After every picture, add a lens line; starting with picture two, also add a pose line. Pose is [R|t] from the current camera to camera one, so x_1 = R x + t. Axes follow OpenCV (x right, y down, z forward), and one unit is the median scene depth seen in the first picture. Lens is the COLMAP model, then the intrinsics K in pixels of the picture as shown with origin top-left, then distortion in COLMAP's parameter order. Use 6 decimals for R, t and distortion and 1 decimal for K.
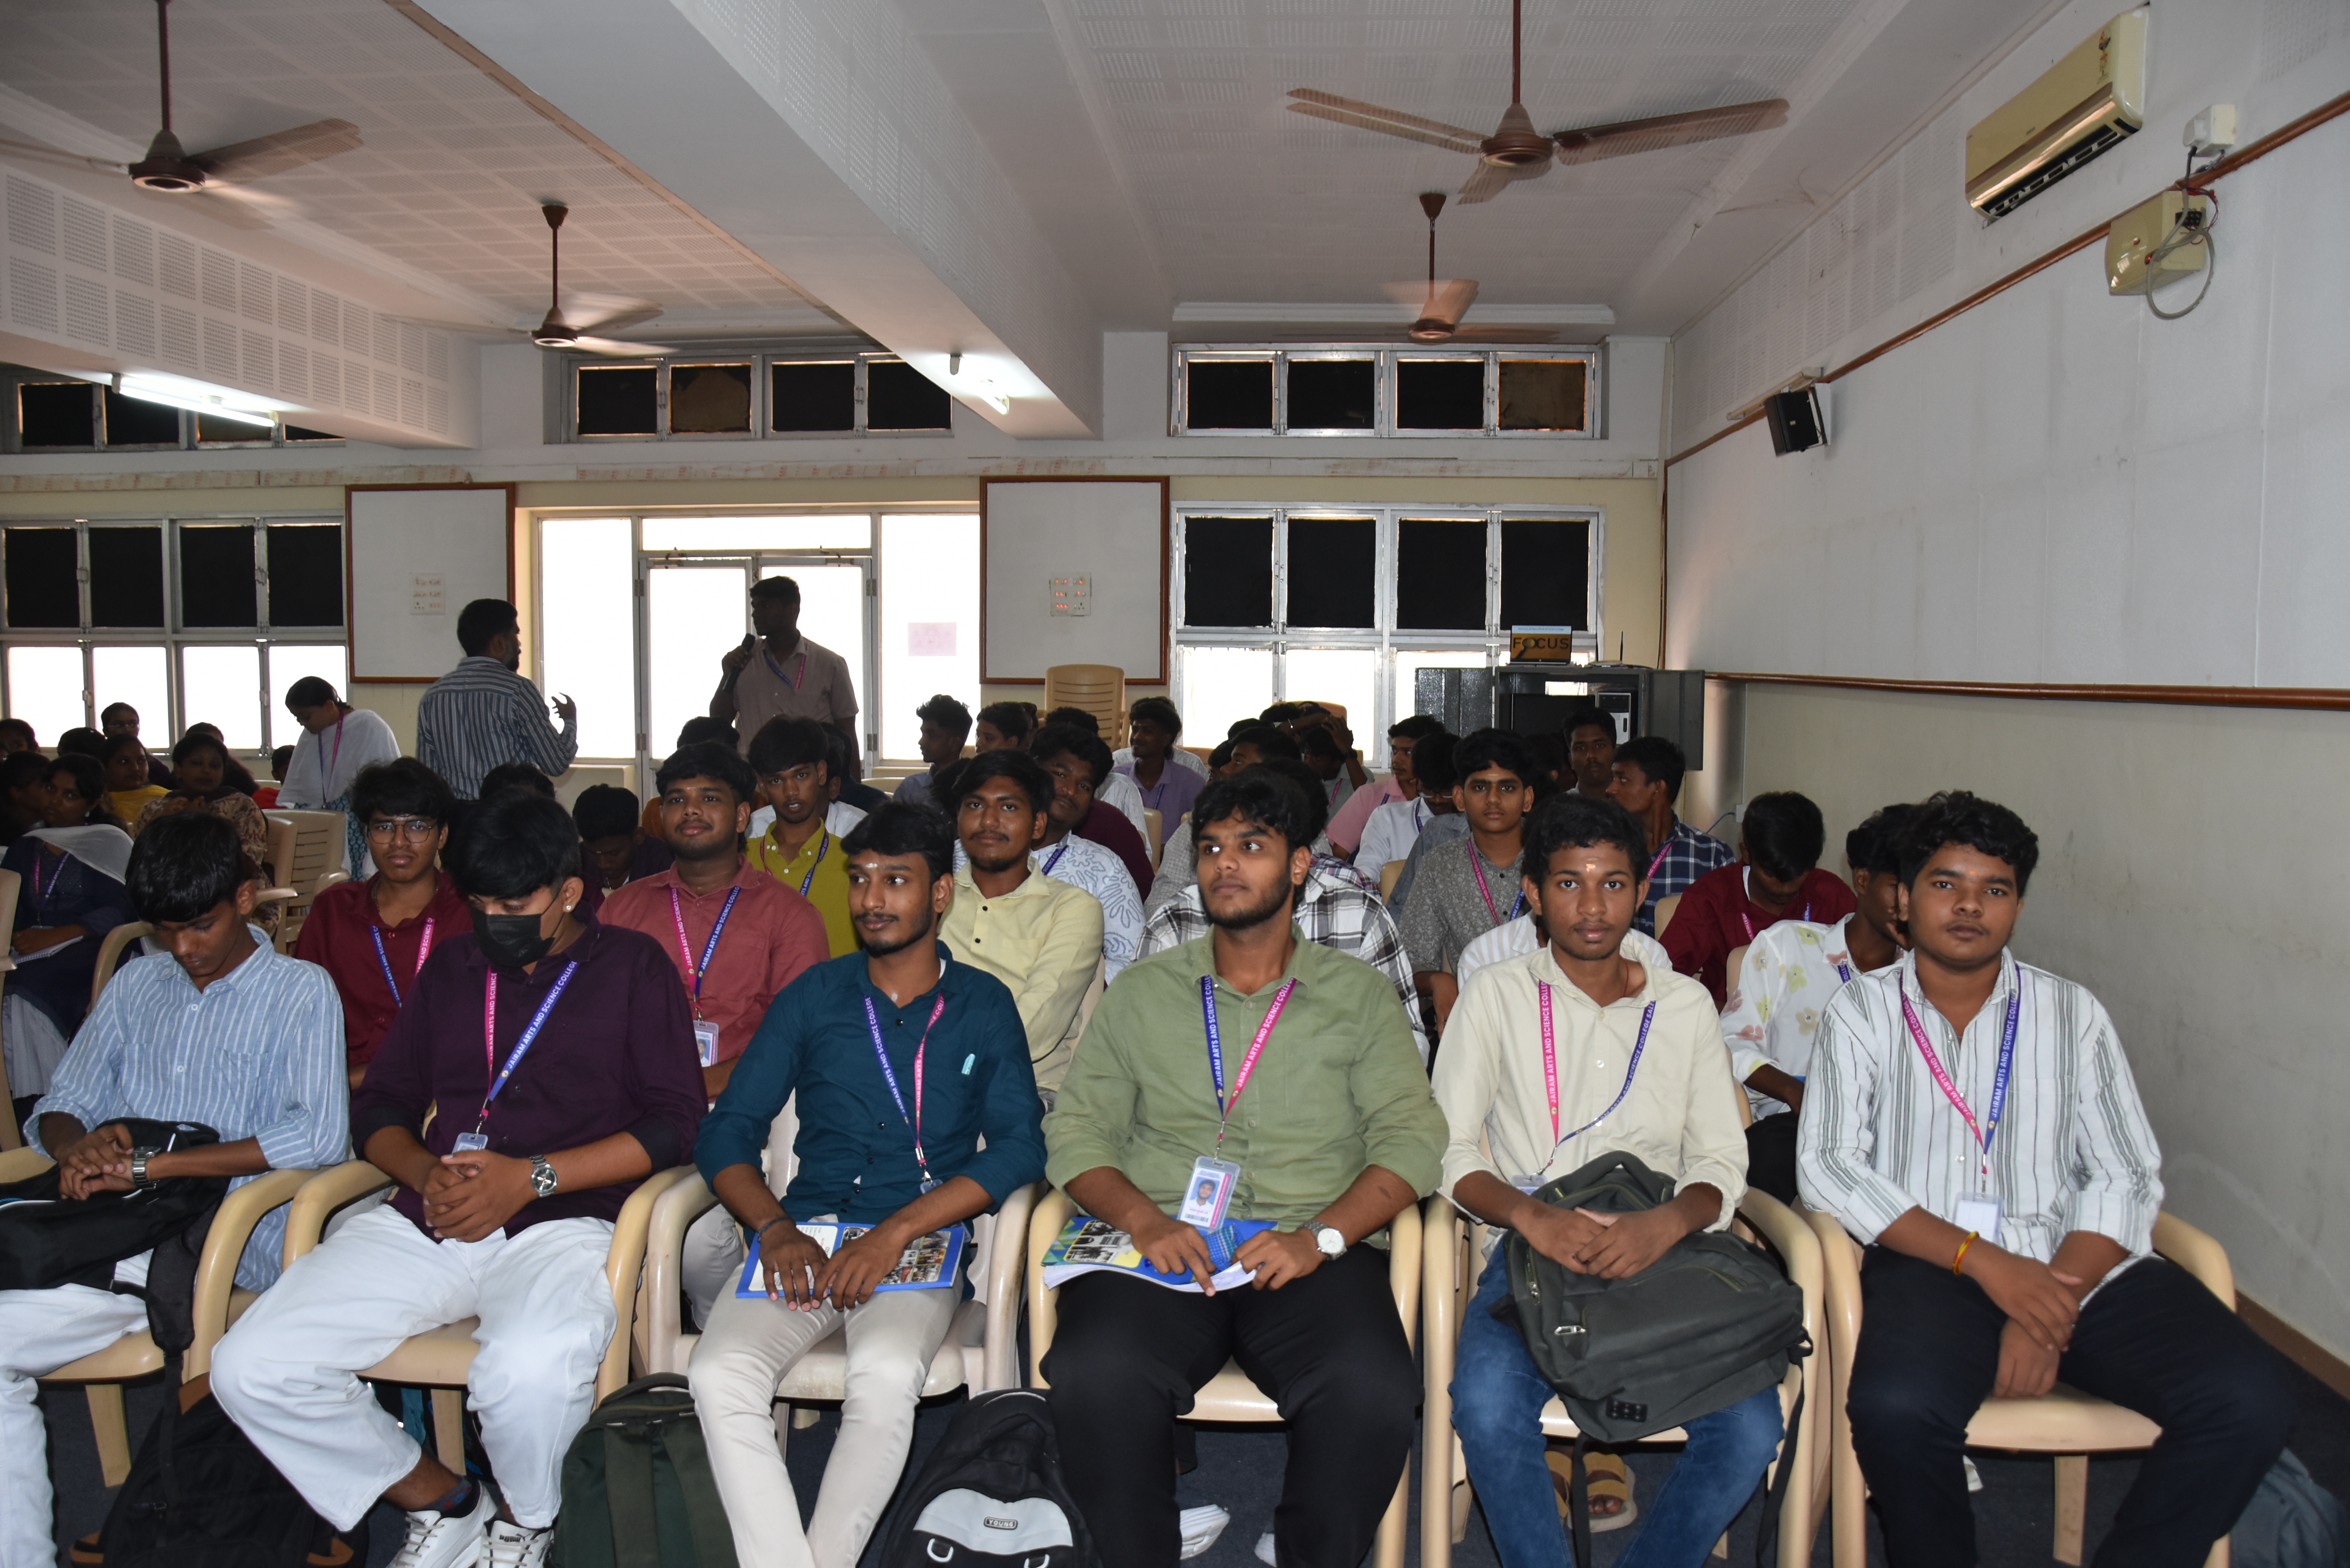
lens RADIAL K [[1857.4, 0, 1186.7], [0, 1857.4, 822.5], [0, 0, 1]] dist [-0.150284, 0.112205]
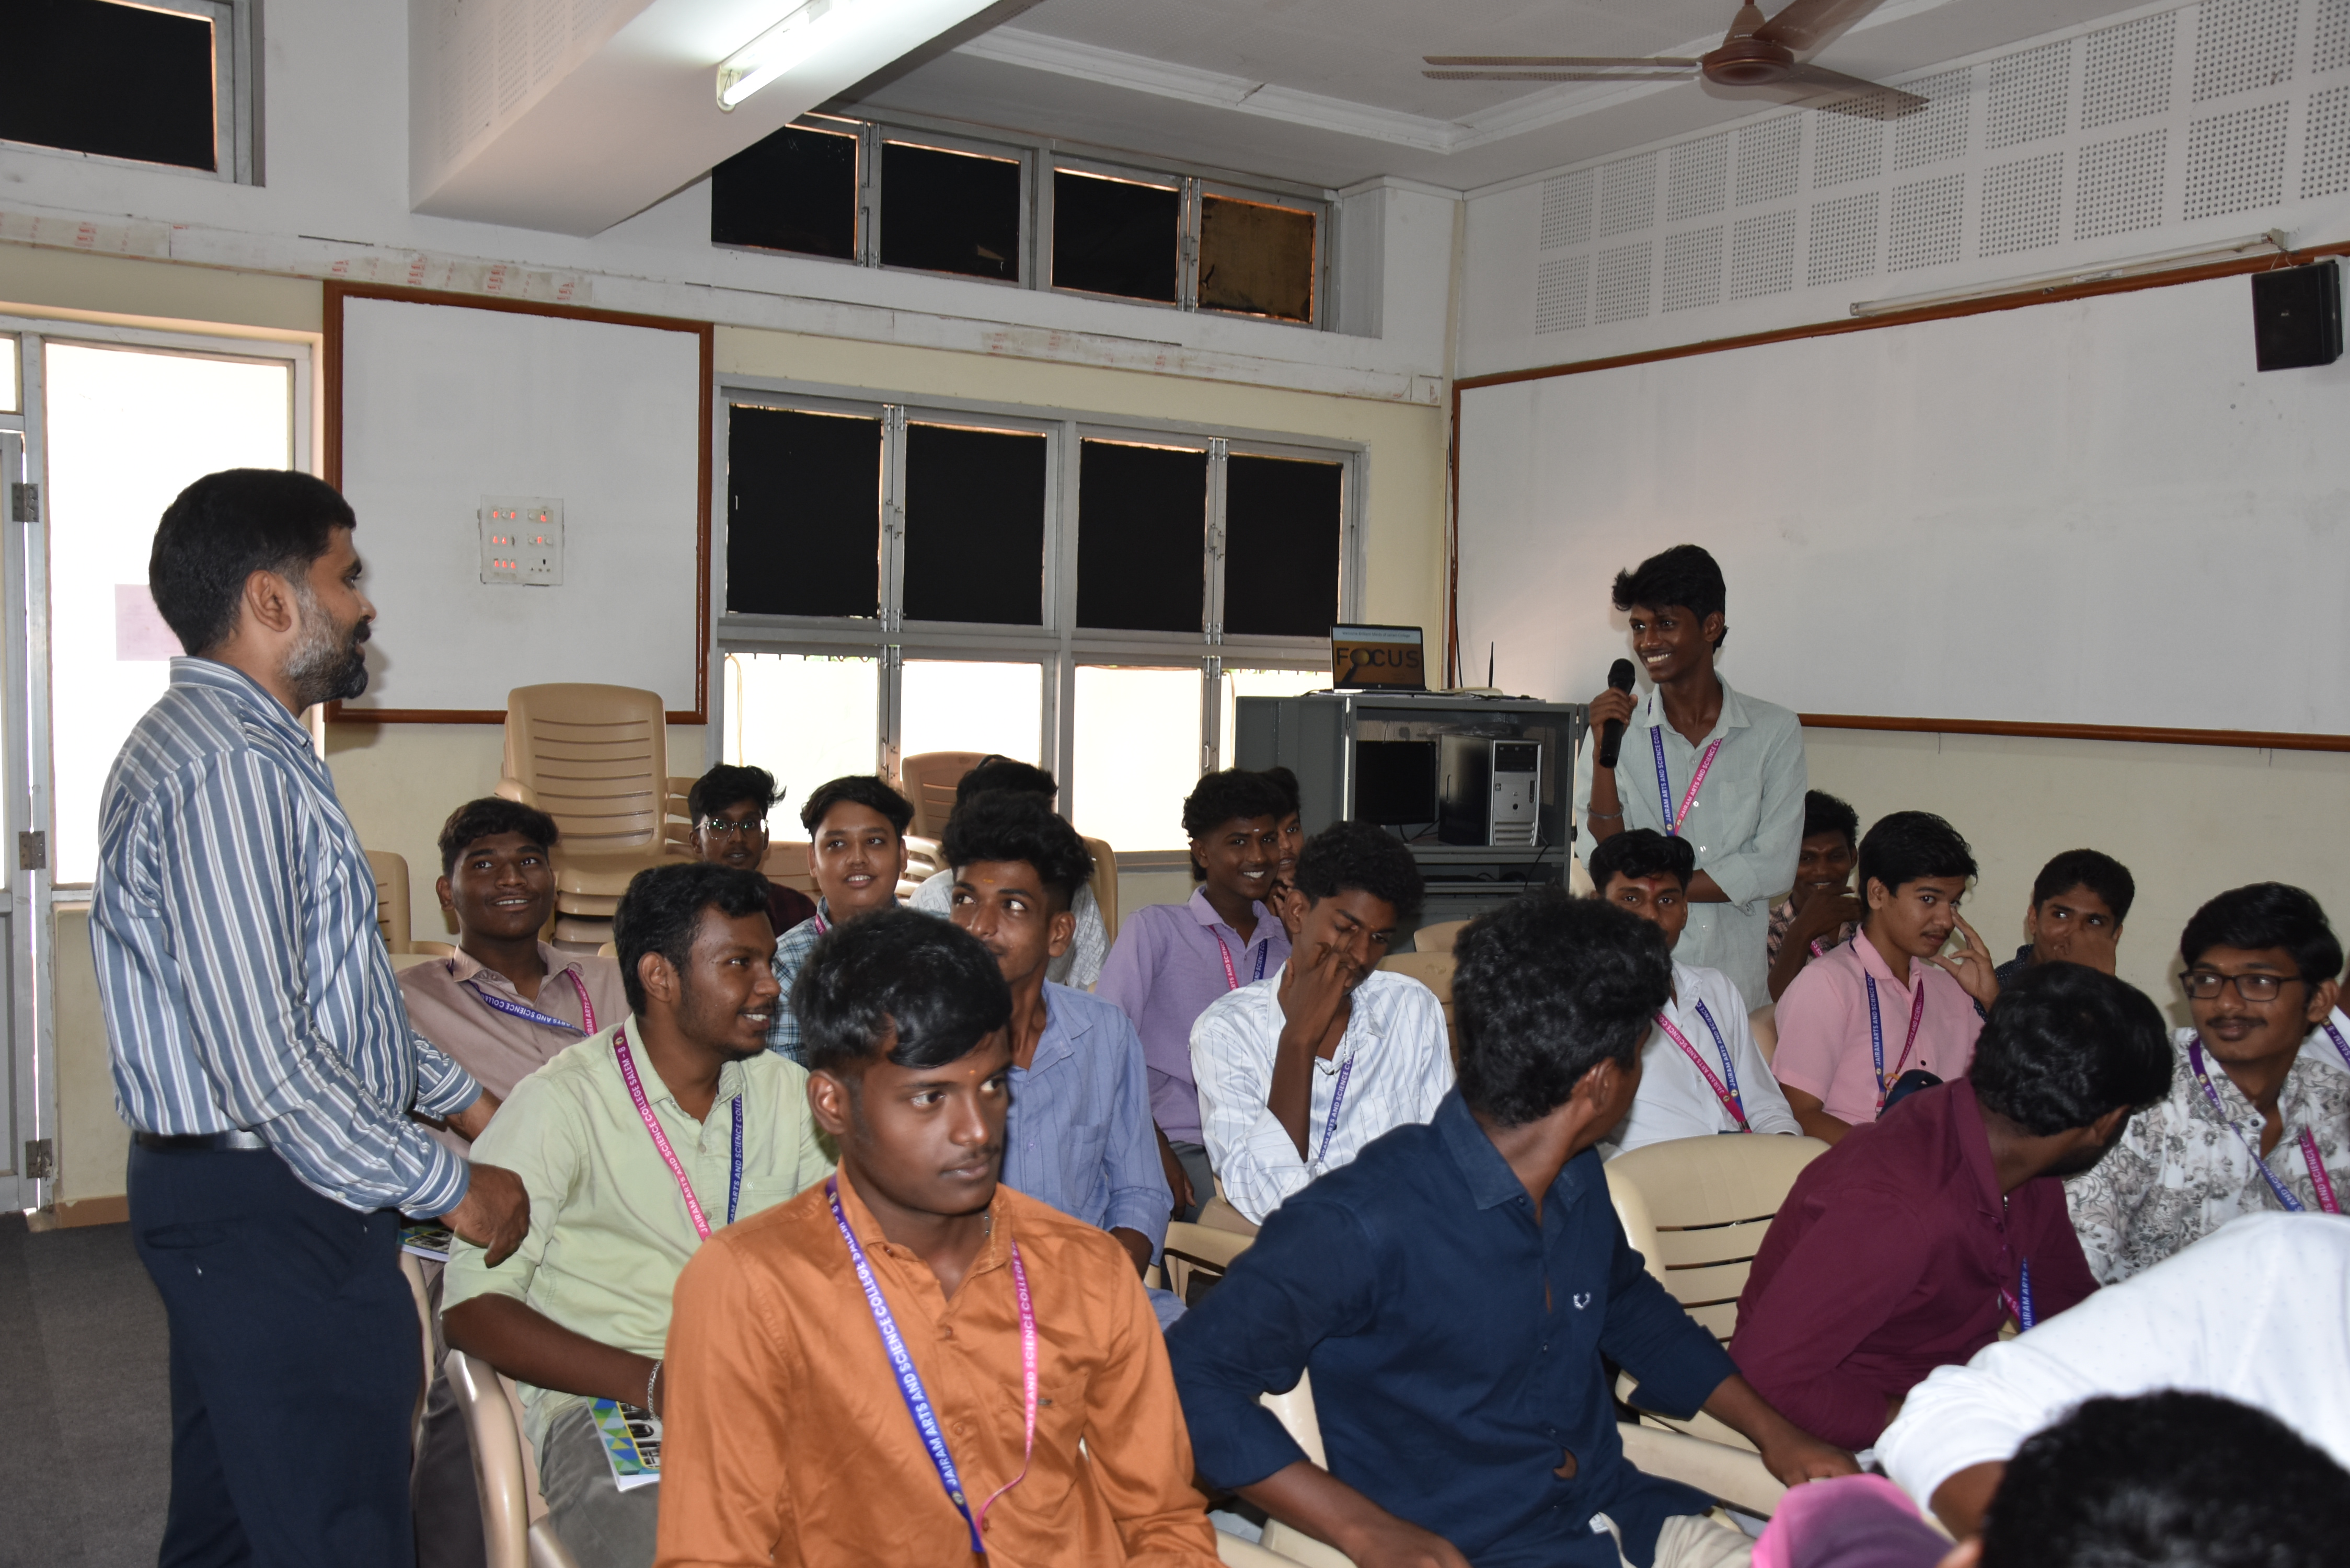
lens RADIAL K [[2072.5, 0, 1191.1], [0, 2072.5, 820.2], [0, 0, 1]] dist [-0.078075, 0.061745]
pose [[0.799846, -0.027943, 0.599554, -0.251443], [0.032668, 0.999462, 0.003000, -0.044355], [-0.599315, 0.017187, 0.800329, 0.454883]]
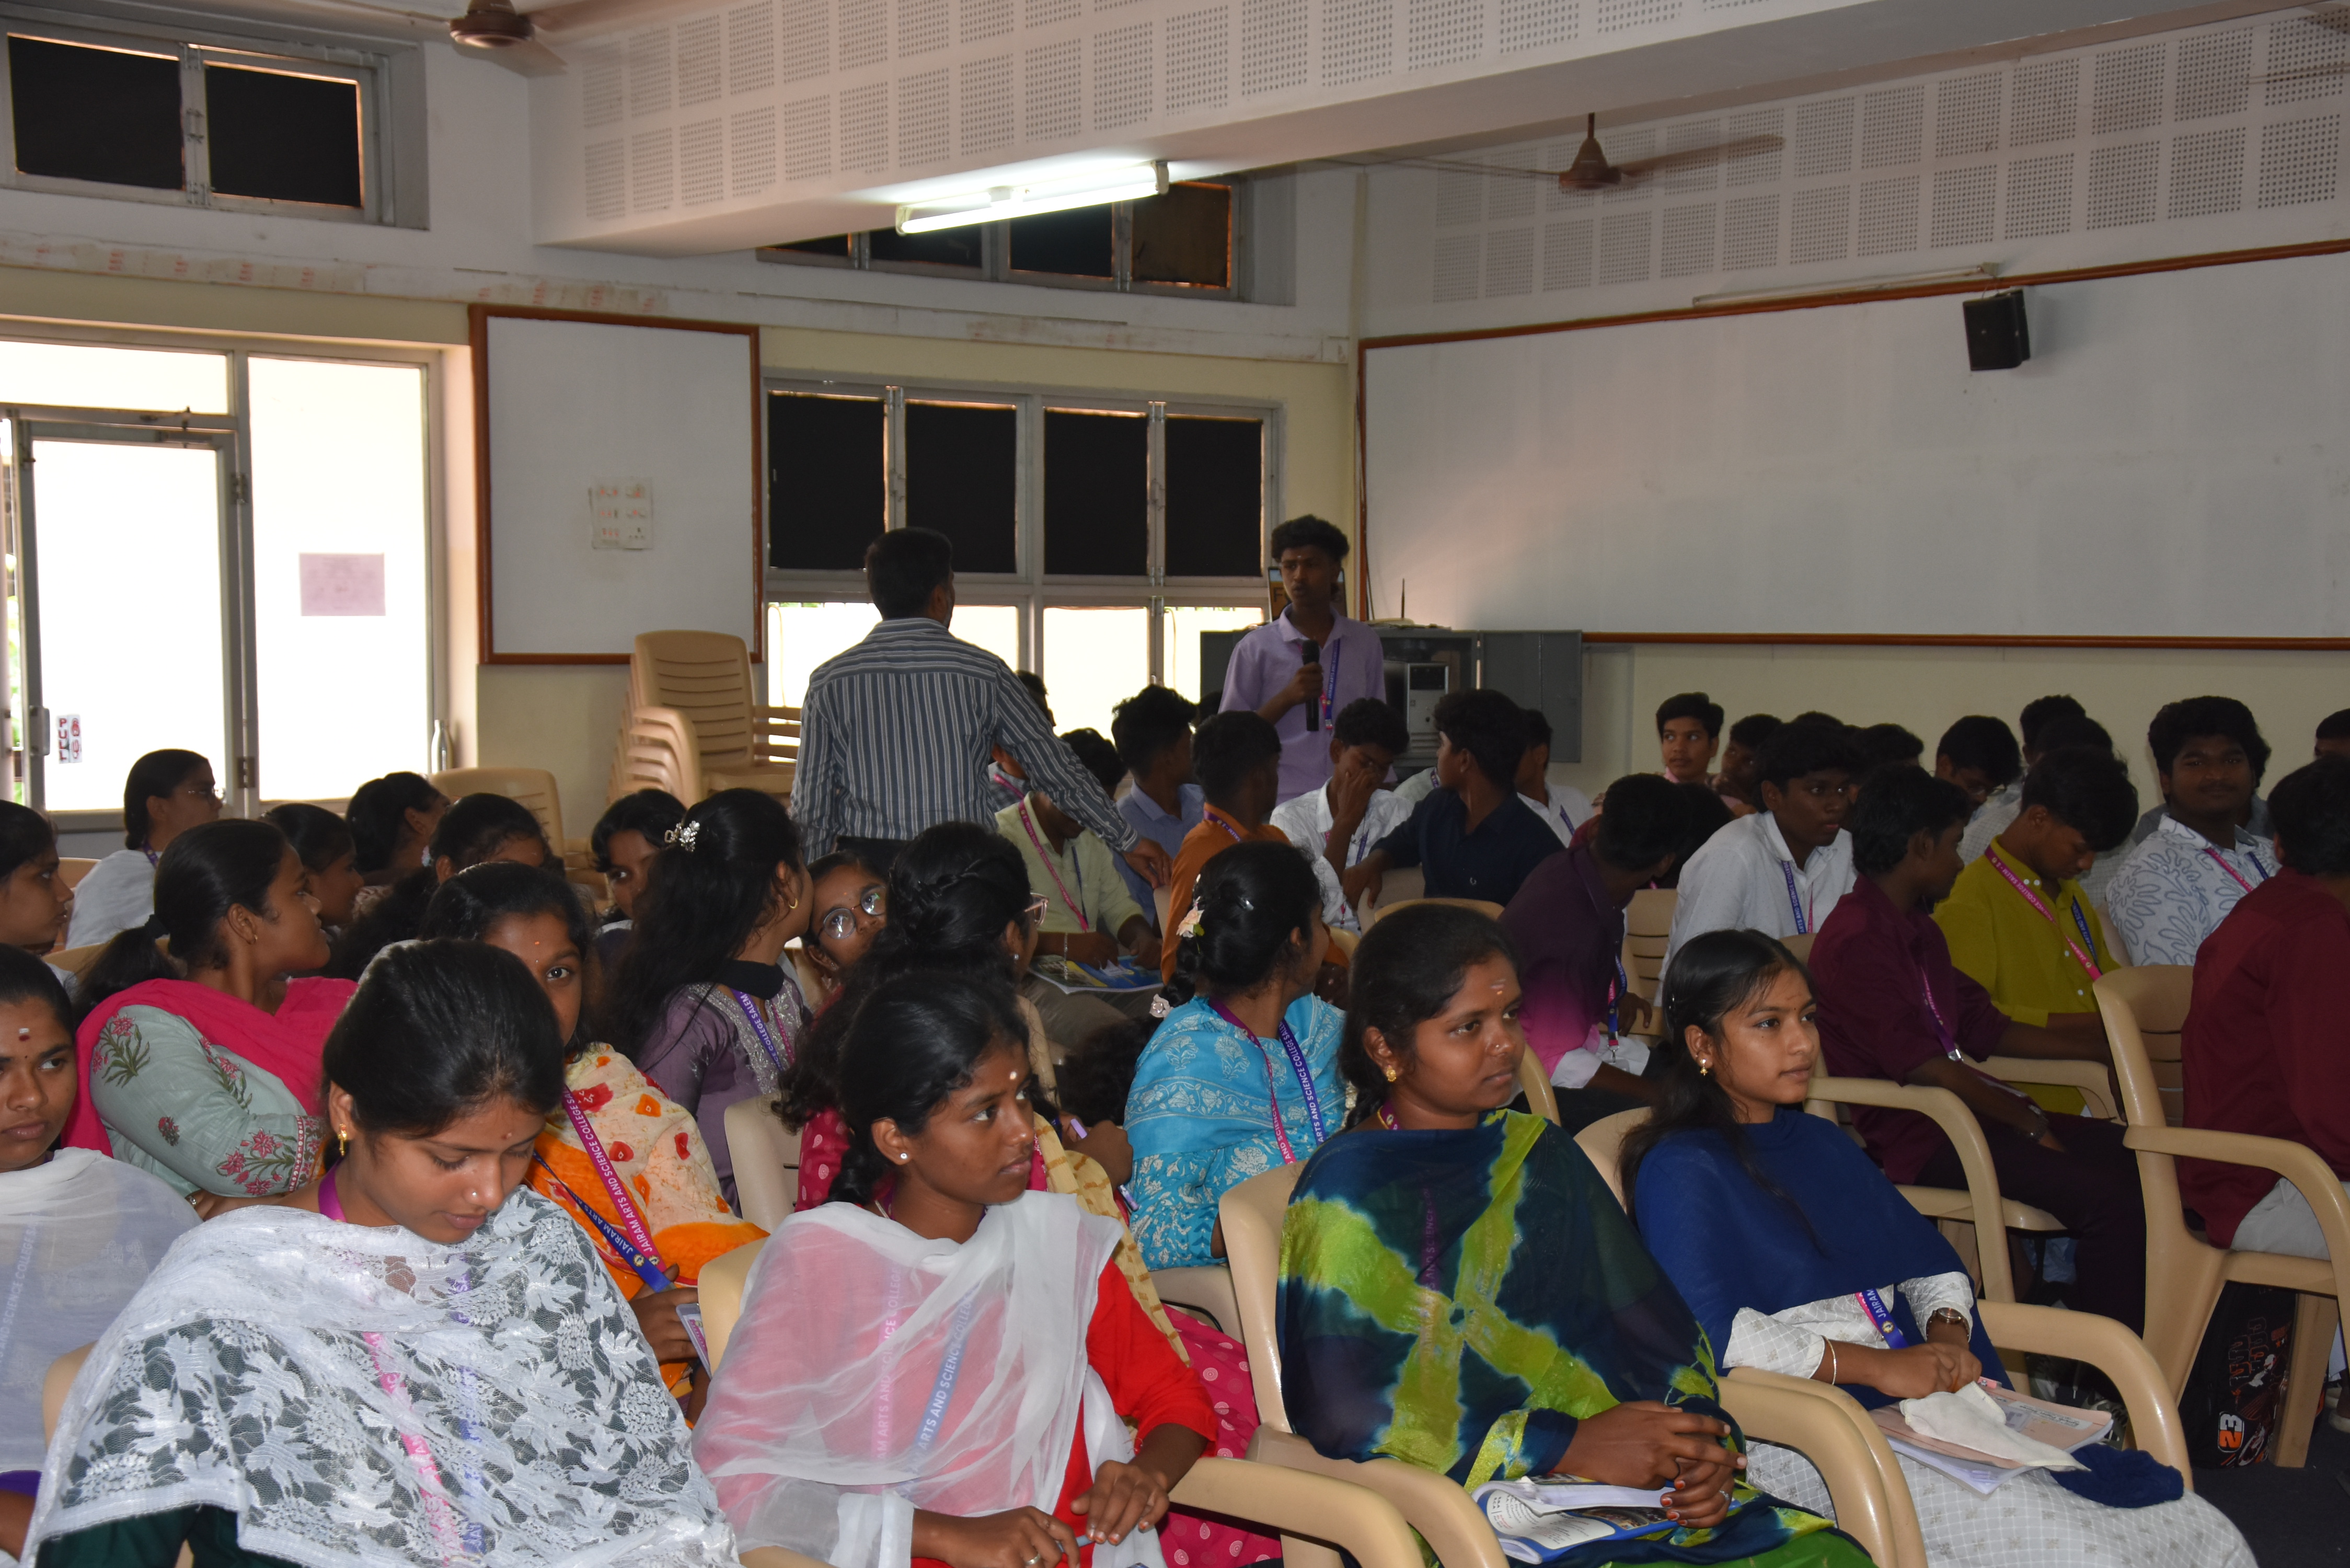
lens RADIAL K [[3276.9, 0, 1186.4], [0, 3276.9, 848.3], [0, 0, 1]] dist [0.172105, 0.000000]
pose [[0.736129, -0.051577, 0.674873, -0.658346], [0.060306, 0.998125, 0.010502, -0.014611], [-0.674149, 0.032968, 0.737859, 0.088070]]
